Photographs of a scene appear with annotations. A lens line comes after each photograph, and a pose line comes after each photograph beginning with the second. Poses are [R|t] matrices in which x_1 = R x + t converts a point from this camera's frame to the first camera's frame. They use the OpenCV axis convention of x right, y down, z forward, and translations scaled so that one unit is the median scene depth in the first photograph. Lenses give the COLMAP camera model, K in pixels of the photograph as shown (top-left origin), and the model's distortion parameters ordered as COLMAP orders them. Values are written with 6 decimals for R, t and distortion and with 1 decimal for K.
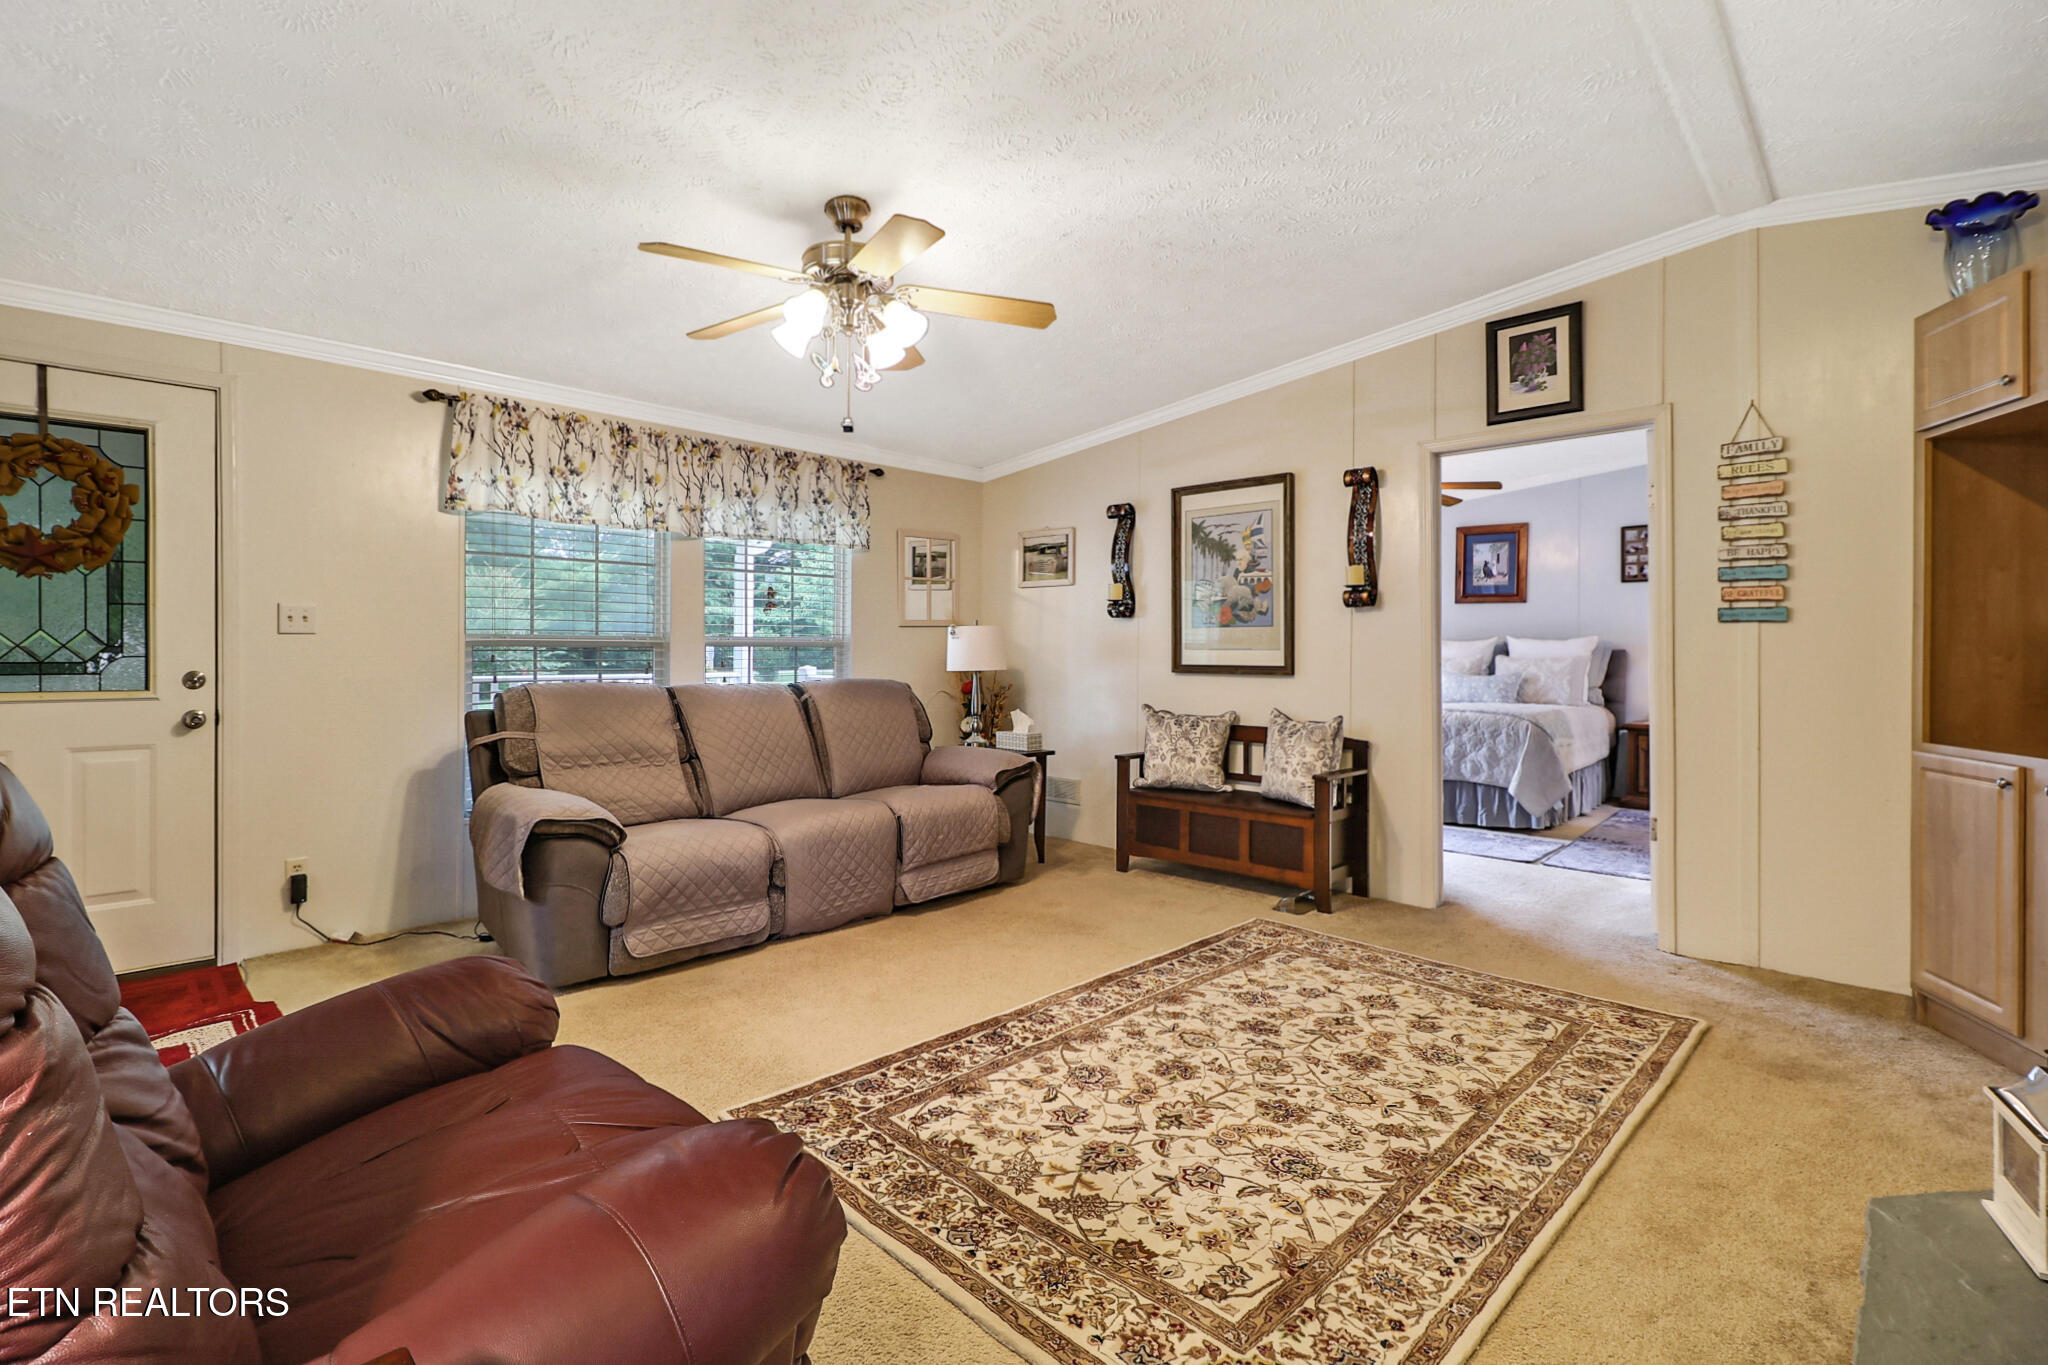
lens RADIAL K [[949.8, 0, 996.5], [0, 949.8, 656.1], [0, 0, 1]] dist [0.009792, -0.010046]
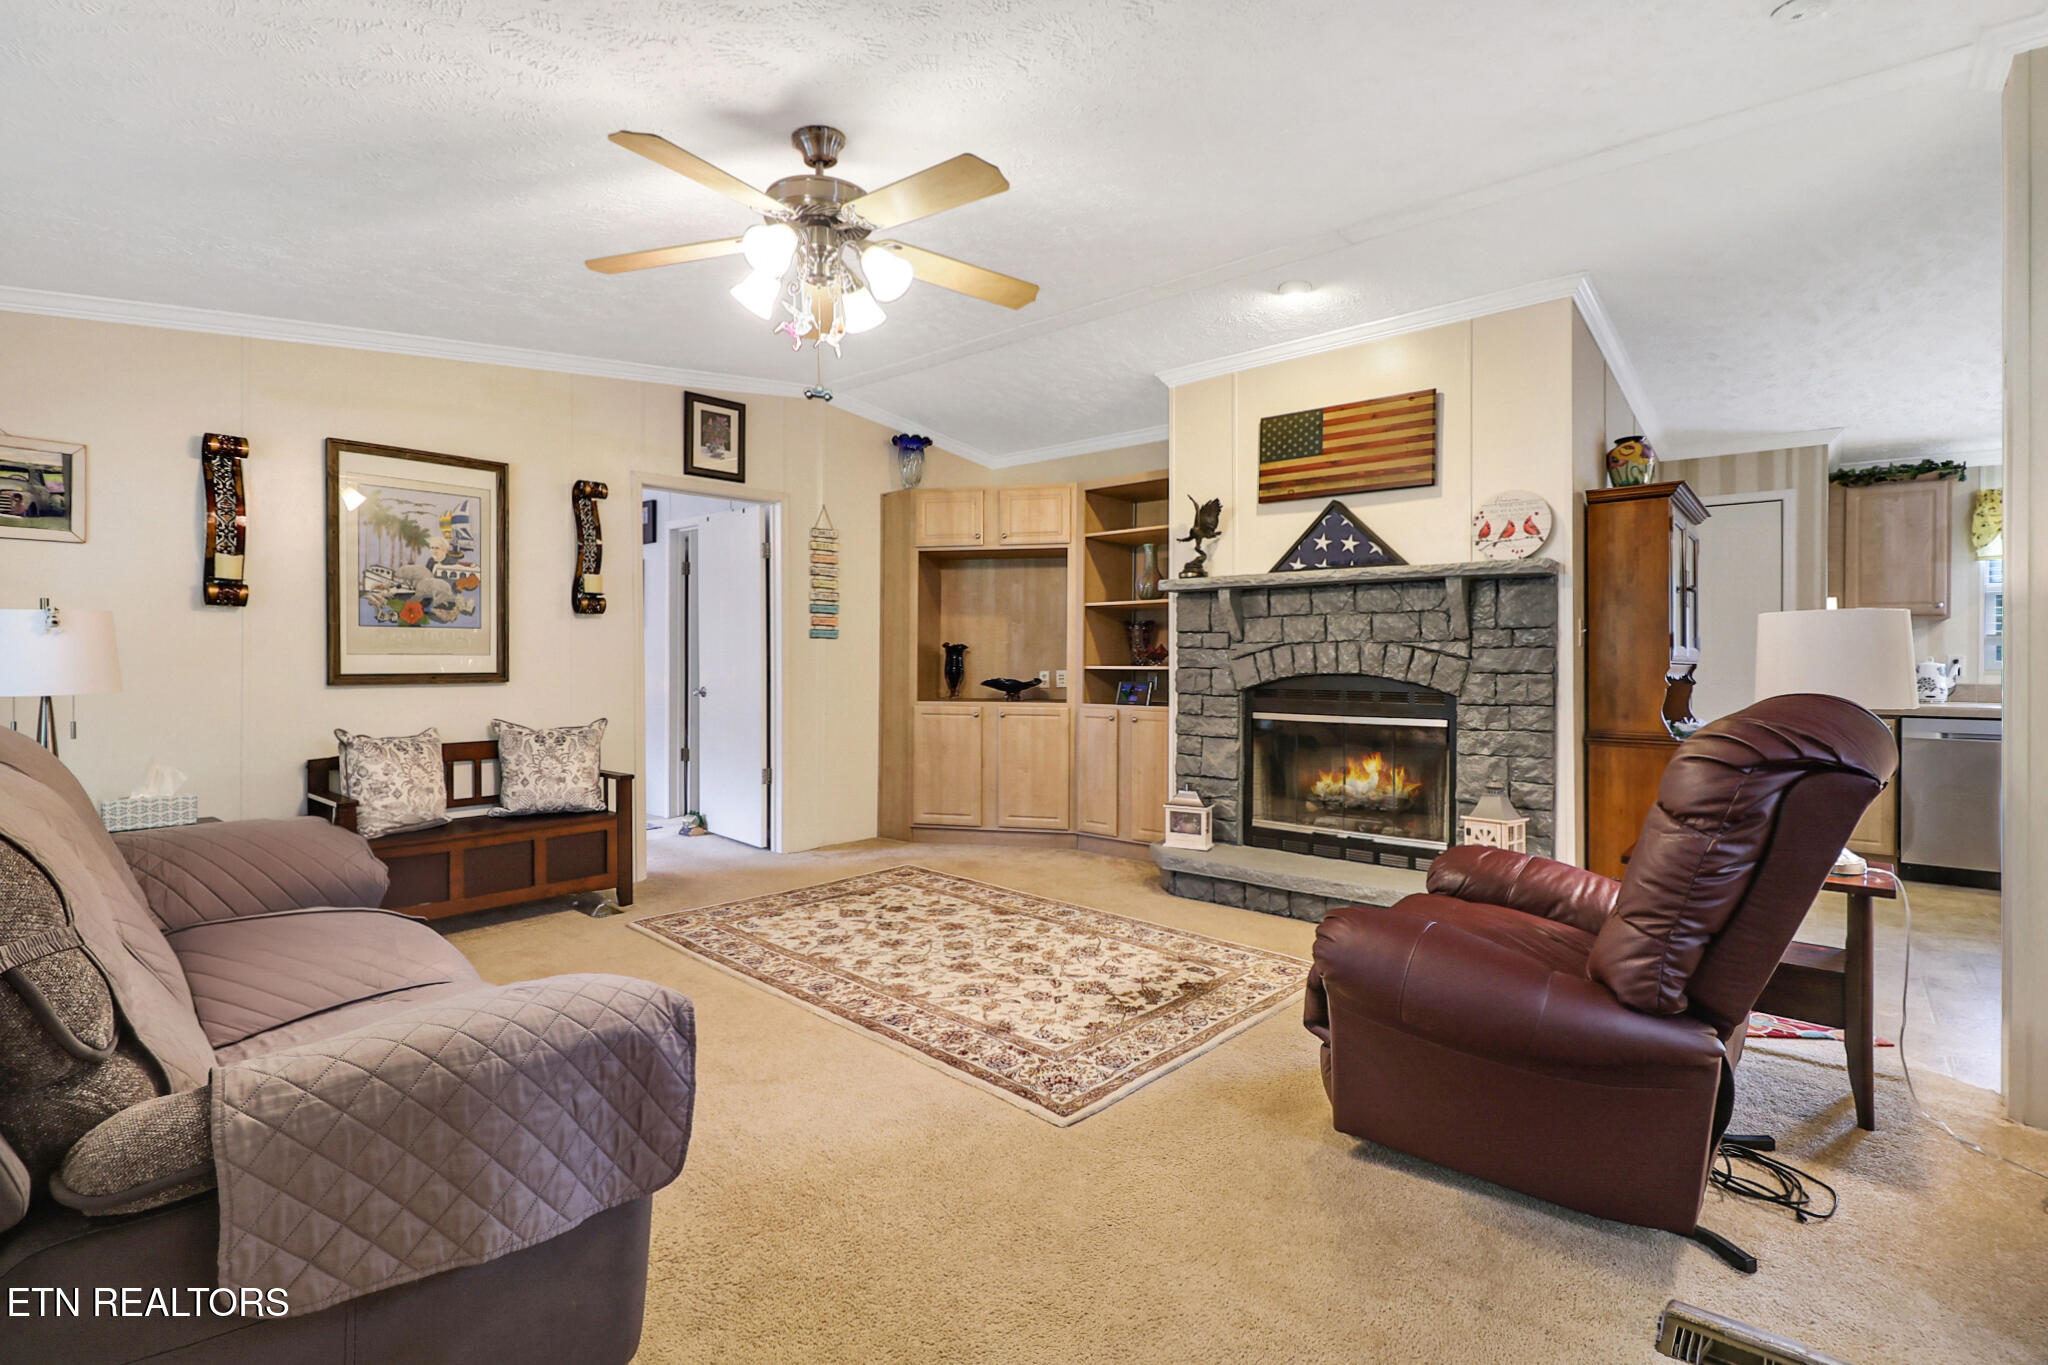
lens RADIAL K [[949.8, 0, 1017.5], [0, 949.8, 663.3], [0, 0, 1]] dist [0.009792, -0.010046]
pose [[-0.060183, -0.013427, 0.998097, -0.997639], [0.000316, 0.999909, 0.013471, -0.016528], [-0.998187, 0.001126, -0.060173, 0.857628]]
